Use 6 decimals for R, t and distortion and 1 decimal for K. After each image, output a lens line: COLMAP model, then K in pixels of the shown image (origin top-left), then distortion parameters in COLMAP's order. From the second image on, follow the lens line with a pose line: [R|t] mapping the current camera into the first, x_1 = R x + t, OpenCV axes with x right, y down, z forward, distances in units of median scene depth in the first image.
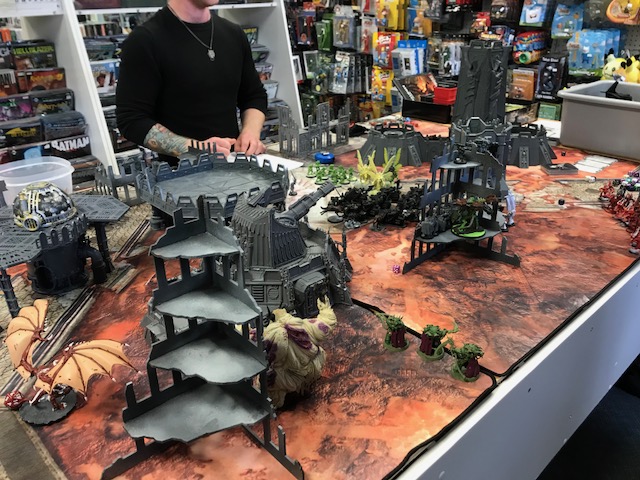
lens RADIAL K [[535.2, 0, 316.8], [0, 535.2, 240.6], [0, 0, 1]] dist [0.001896, 0.005720]
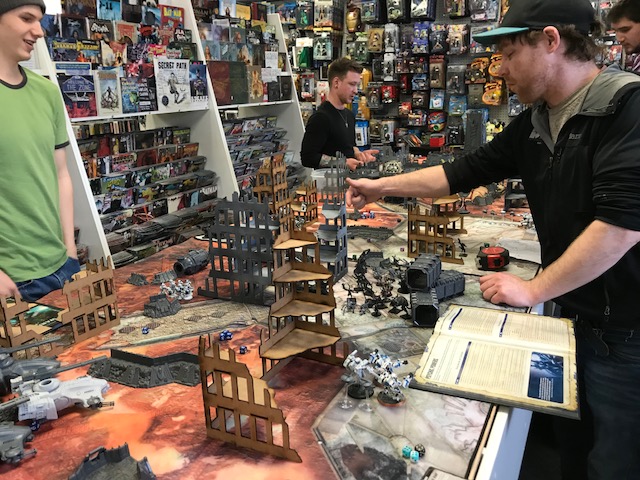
lens RADIAL K [[535.2, 0, 315.7], [0, 535.2, 240.7], [0, 0, 1]] dist [0.001896, 0.005720]
pose [[0.944500, -0.110999, 0.309190, -0.577577], [0.162035, 0.976142, -0.144541, 0.197779], [-0.285770, 0.186619, 0.939952, -0.420951]]
